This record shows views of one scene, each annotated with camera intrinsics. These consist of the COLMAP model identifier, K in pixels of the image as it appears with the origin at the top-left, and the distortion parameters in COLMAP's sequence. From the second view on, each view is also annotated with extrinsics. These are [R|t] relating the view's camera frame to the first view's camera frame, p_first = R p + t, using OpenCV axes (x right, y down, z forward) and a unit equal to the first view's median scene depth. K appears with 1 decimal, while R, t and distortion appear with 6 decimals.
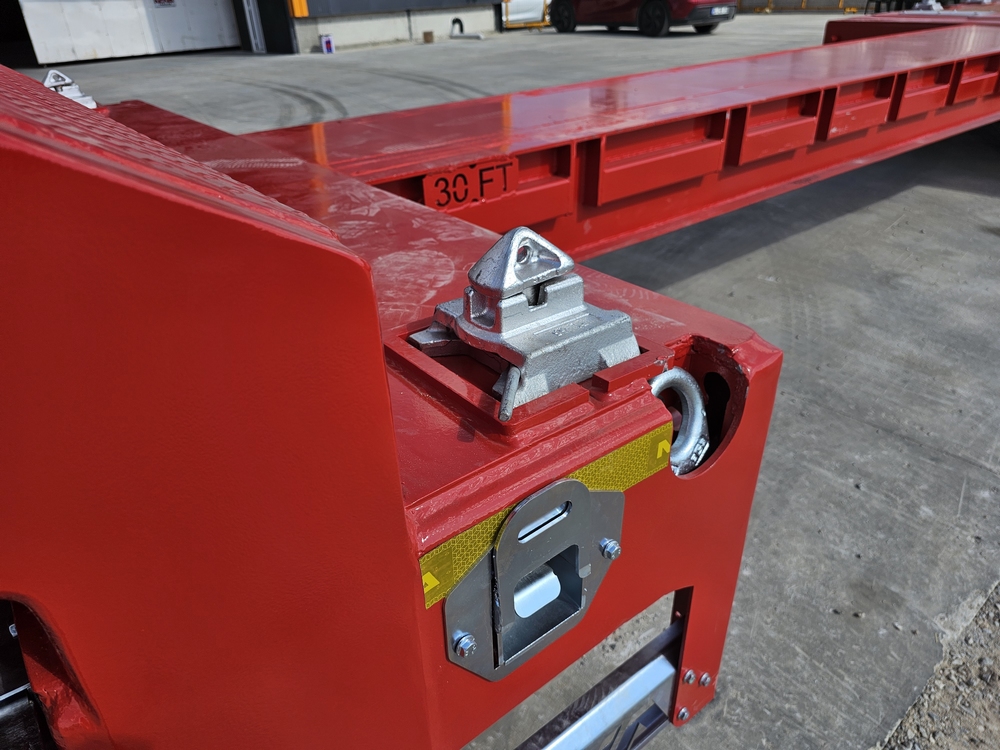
lens RADIAL K [[681.7, 0, 500.0], [0, 681.7, 375.0], [0, 0, 1]] dist [0.063282, -0.072334]
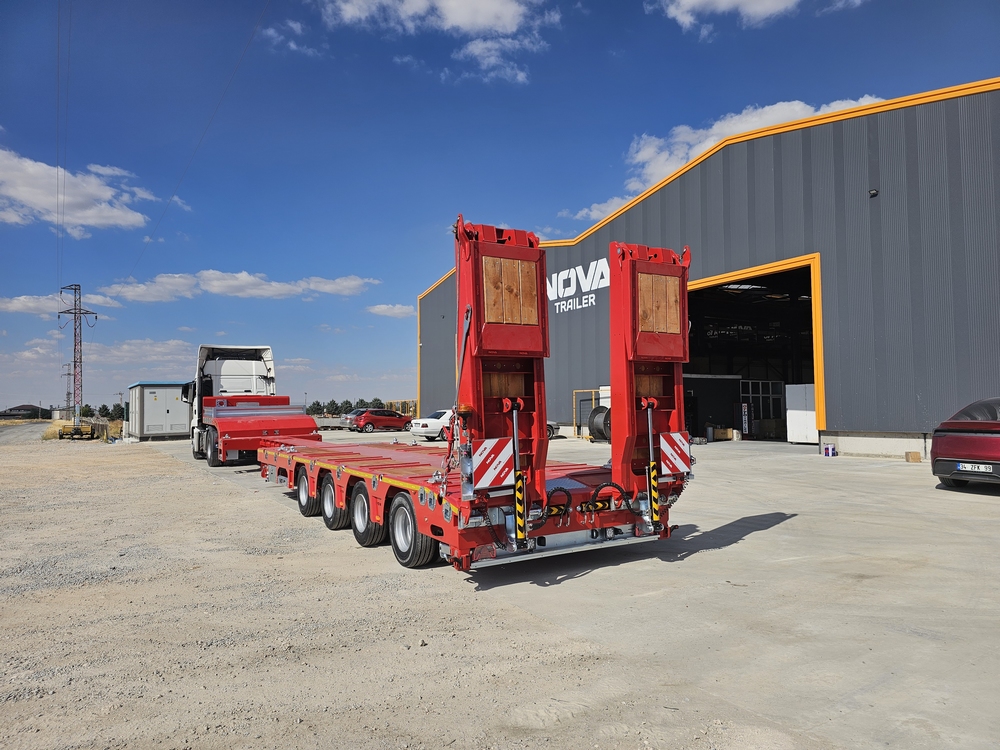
lens RADIAL K [[681.7, 0, 500.0], [0, 681.7, 375.0], [0, 0, 1]] dist [0.063282, -0.072334]
pose [[-0.164241, 0.005196, -0.986407, 1.589178], [-0.465927, 0.880995, 0.082219, -0.598243], [0.869447, 0.473097, -0.142274, 0.822339]]
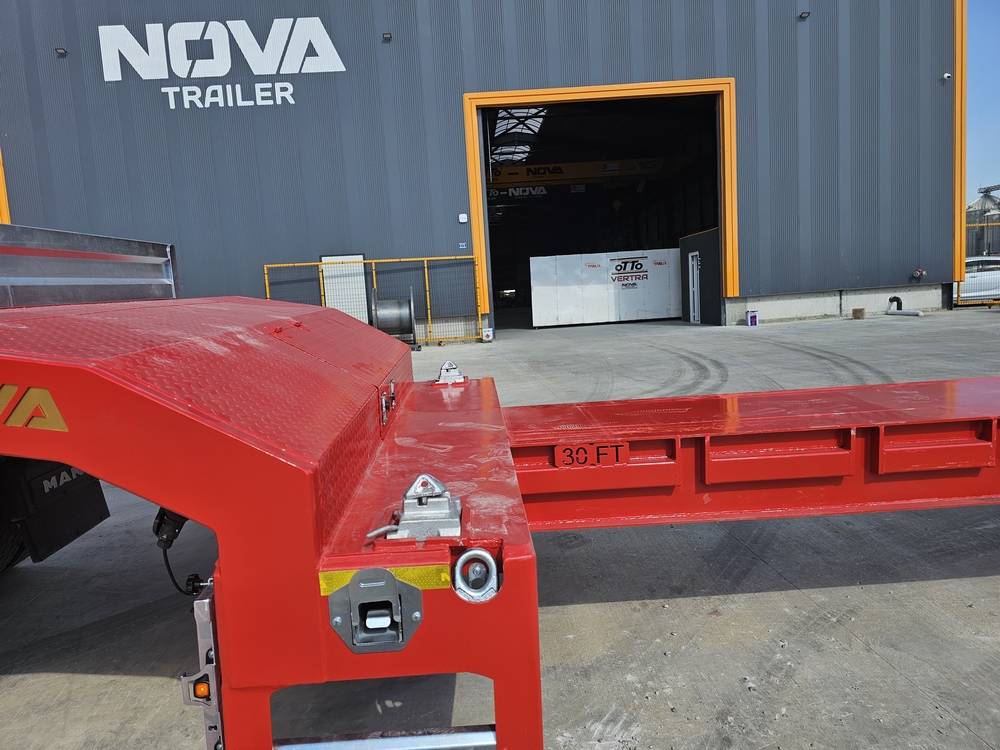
lens RADIAL K [[681.7, 0, 500.0], [0, 681.7, 375.0], [0, 0, 1]] dist [0.063282, -0.072334]
pose [[0.806137, 0.074458, -0.587025, 0.117134], [-0.269923, 0.929096, -0.252828, 0.000775], [0.526578, 0.362266, 0.769077, -0.064231]]
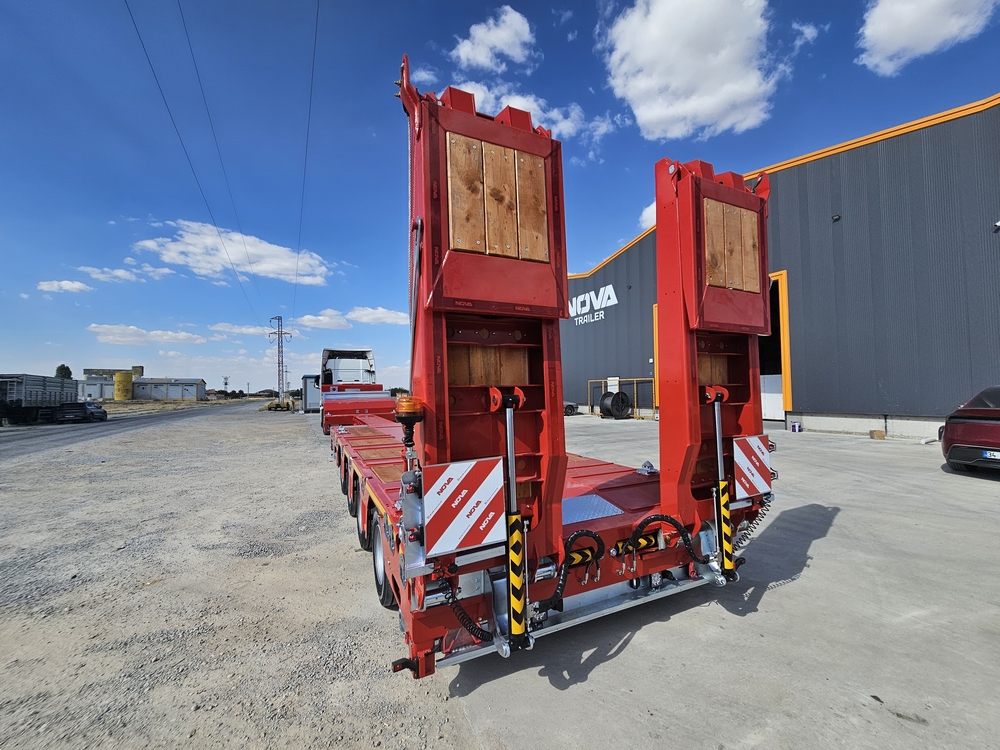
lens RADIAL K [[415.0, 0, 500.0], [0, 415.0, 375.0], [0, 0, 1]] dist [-0.021378, 0.000243]
pose [[-0.259359, 0.014071, -0.965678, 1.207175], [-0.452933, 0.881342, 0.134489, -0.569636], [0.852986, 0.472269, -0.222211, 0.798701]]
